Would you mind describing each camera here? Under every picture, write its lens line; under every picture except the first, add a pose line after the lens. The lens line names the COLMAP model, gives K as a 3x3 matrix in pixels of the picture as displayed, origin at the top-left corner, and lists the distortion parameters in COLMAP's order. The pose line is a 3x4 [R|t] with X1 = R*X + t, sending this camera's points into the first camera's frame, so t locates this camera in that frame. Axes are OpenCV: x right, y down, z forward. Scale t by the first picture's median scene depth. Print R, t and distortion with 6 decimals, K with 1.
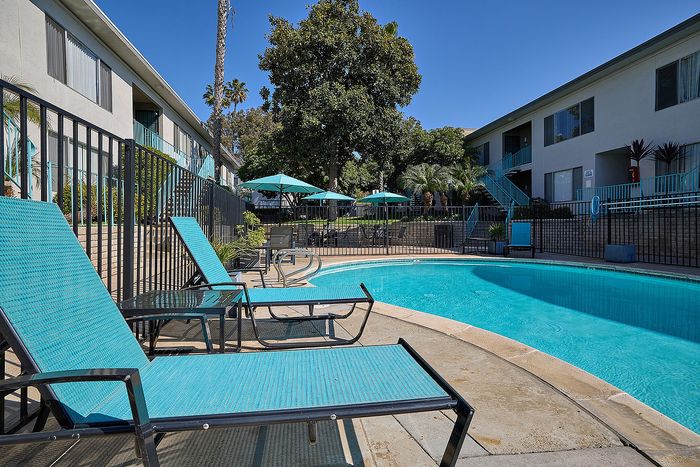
lens RADIAL K [[345.6, 0, 343.8], [0, 345.6, 226.1], [0, 0, 1]] dist [-0.001414, 0.000297]
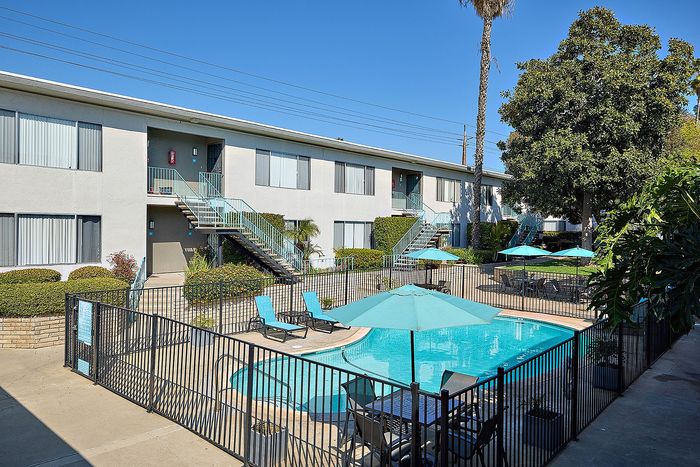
lens RADIAL K [[488.6, 0, 349.7], [0, 488.6, 229.3], [0, 0, 1]] dist [0.006483, 0.001544]
pose [[0.642562, 0.015463, -0.766077, 0.696417], [-0.016393, 0.999845, 0.006431, -0.136776], [0.766058, 0.008426, 0.642716, -0.373243]]
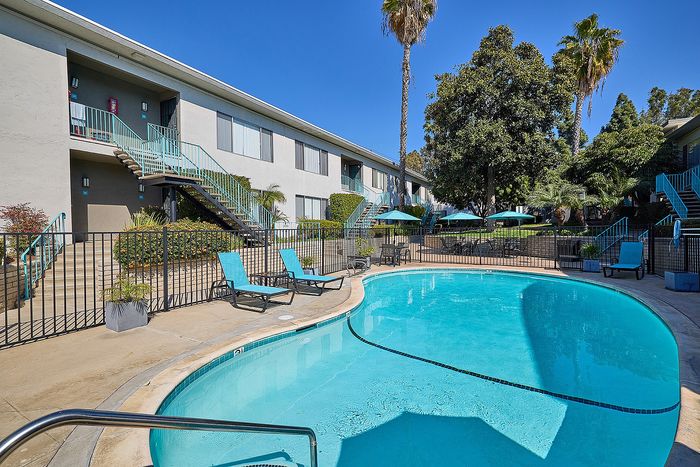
lens RADIAL K [[309.6, 0, 349.7], [0, 309.6, 232.4], [0, 0, 1]] dist [0.005353, 0.000394]
pose [[0.784127, 0.003552, -0.620590, 0.311453], [0.006168, 0.999890, 0.013516, -0.039766], [0.620570, -0.014426, 0.784018, -0.153820]]
